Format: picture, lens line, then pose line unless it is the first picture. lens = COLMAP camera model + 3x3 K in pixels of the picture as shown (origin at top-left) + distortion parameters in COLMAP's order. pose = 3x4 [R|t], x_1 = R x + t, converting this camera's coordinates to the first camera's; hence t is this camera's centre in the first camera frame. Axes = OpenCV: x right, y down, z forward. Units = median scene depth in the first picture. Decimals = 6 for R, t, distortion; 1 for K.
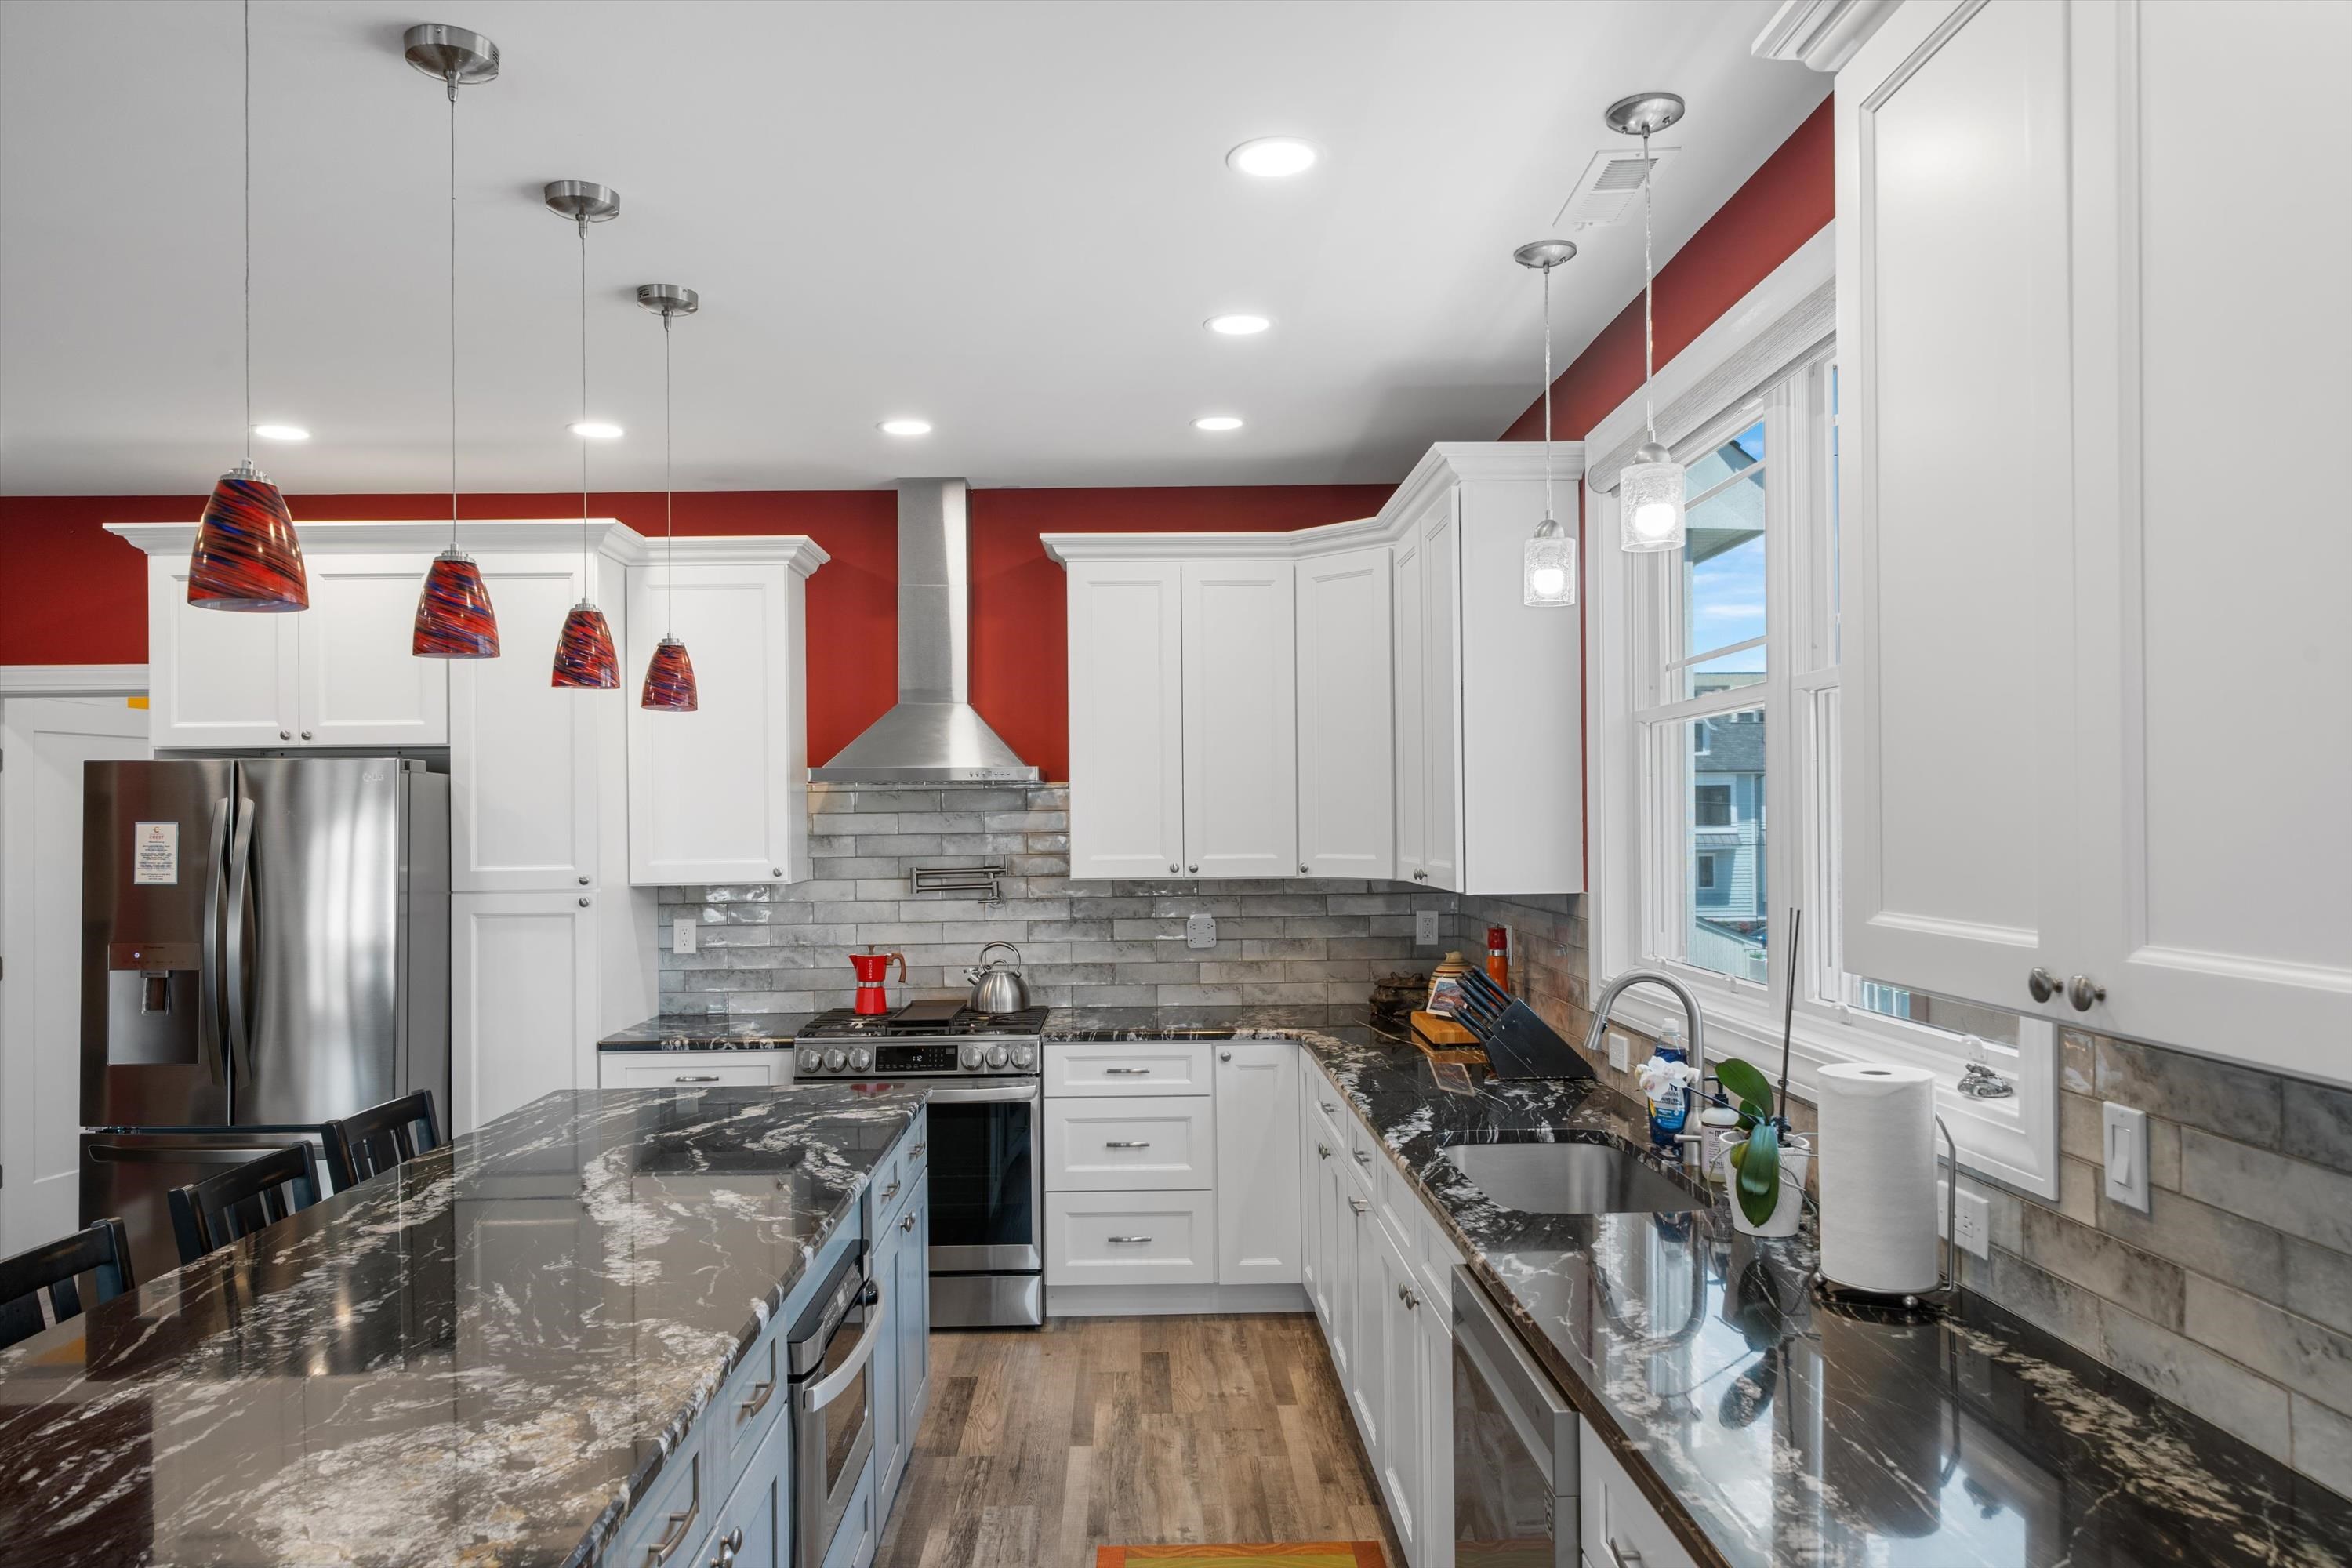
lens RADIAL K [[1554.9, 0, 1179.4], [0, 1554.9, 799.3], [0, 0, 1]] dist [-0.004115, 0.000927]
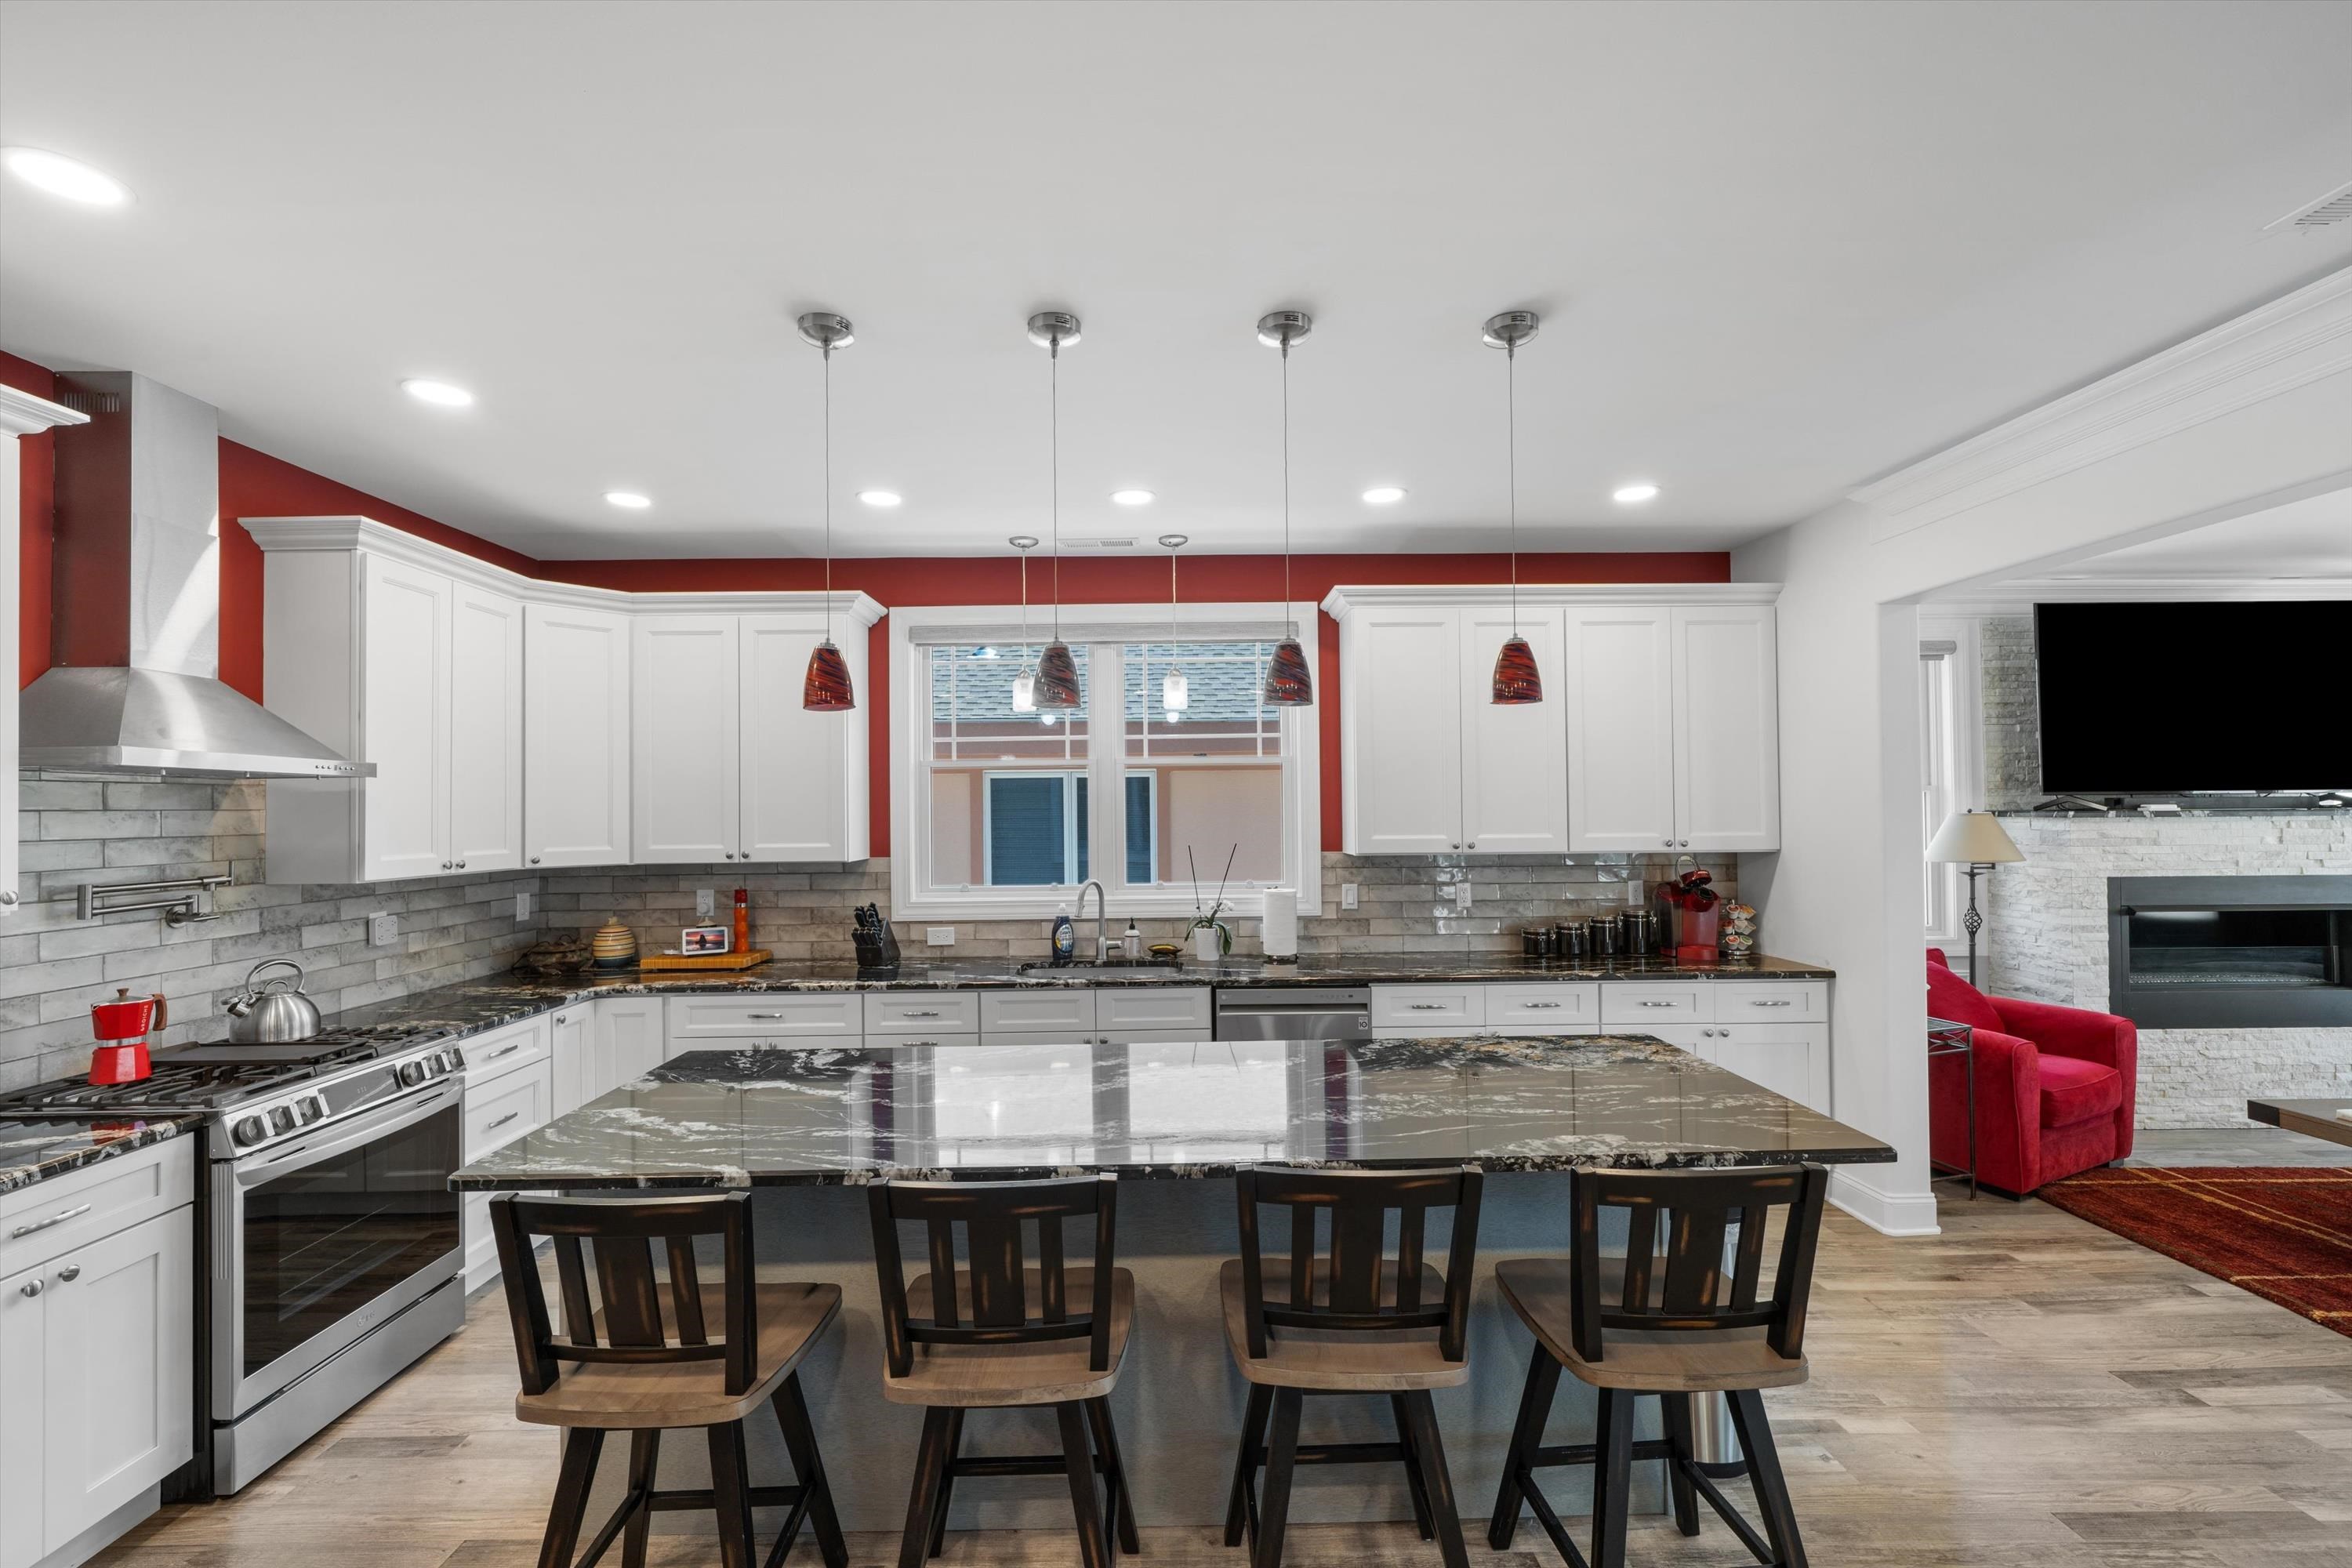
lens RADIAL K [[965.3, 0, 1165.1], [0, 965.3, 801.9], [0, 0, 1]] dist [0.001691, 0.000729]
pose [[0.019177, 0.020677, 0.999602, -0.620214], [-0.002360, 0.999784, -0.020636, 0.012818], [-0.999813, -0.001963, 0.019221, 0.470181]]
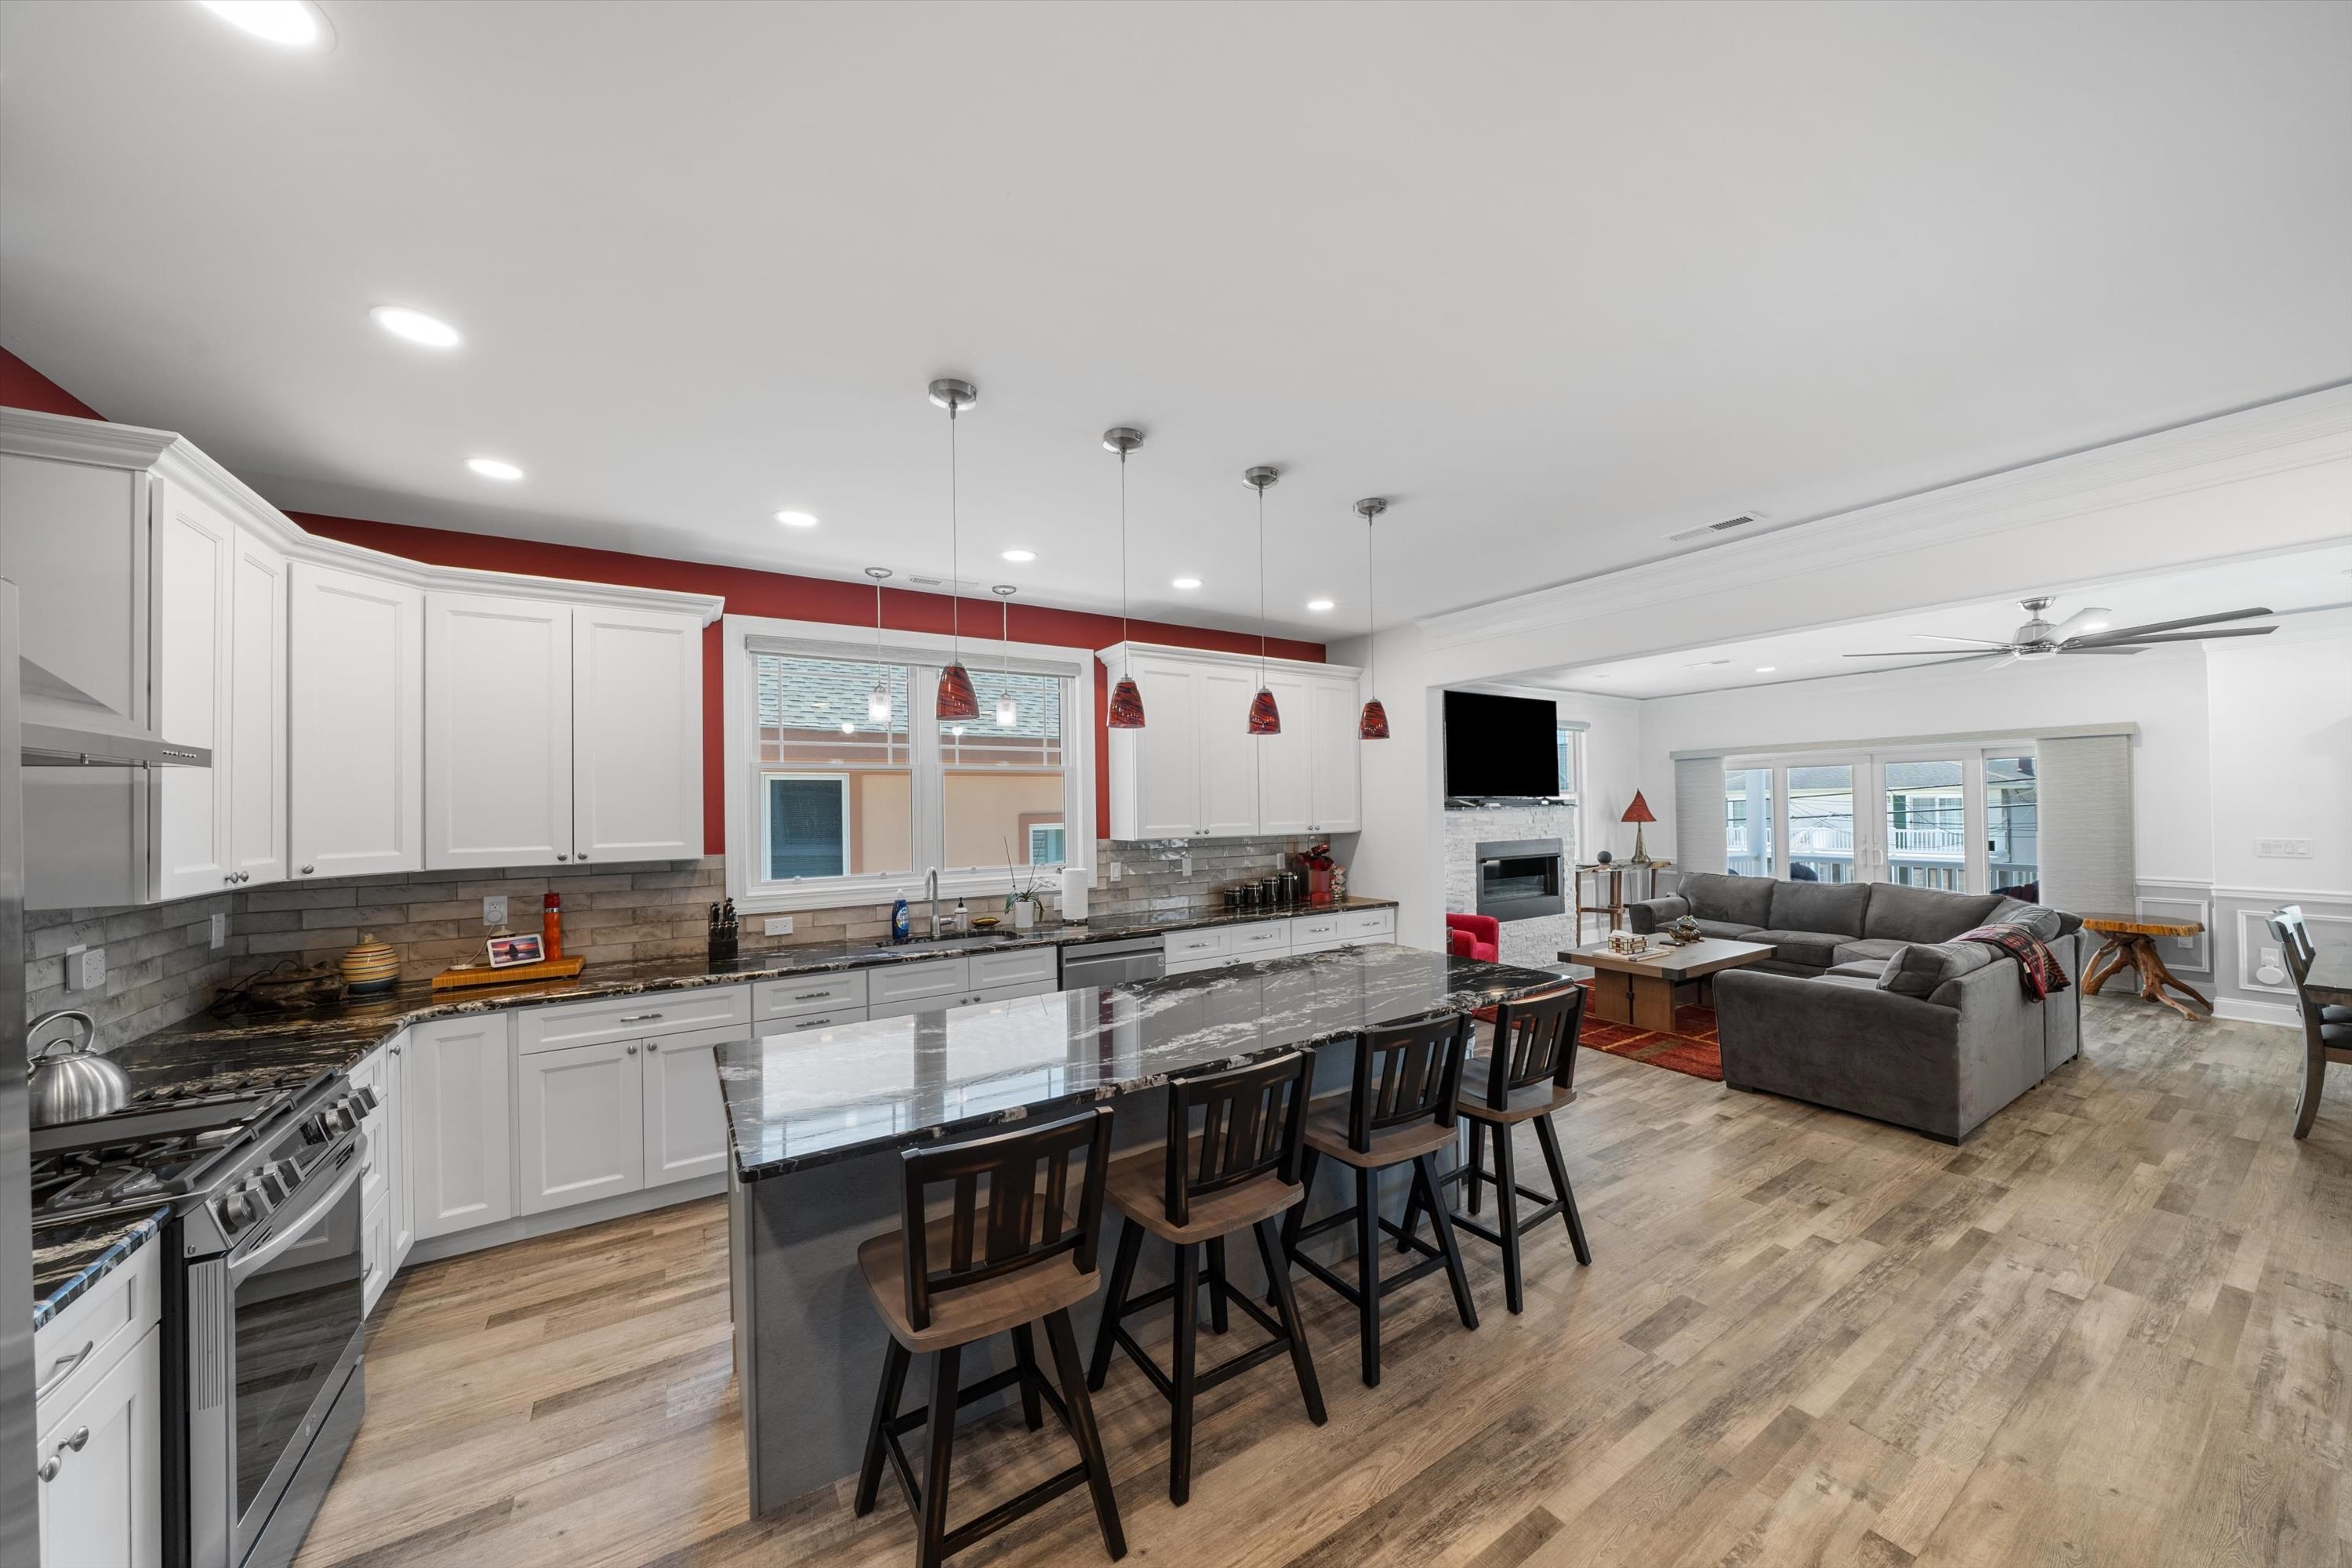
lens RADIAL K [[794.4, 0, 1164.7], [0, 794.4, 798.3], [0, 0, 1]] dist [-0.002216, 0.000203]
pose [[-0.504626, 0.025859, 0.862951, -0.604666], [0.008904, 0.999654, -0.024749, 0.014951], [-0.863292, -0.004806, -0.504682, 0.736097]]
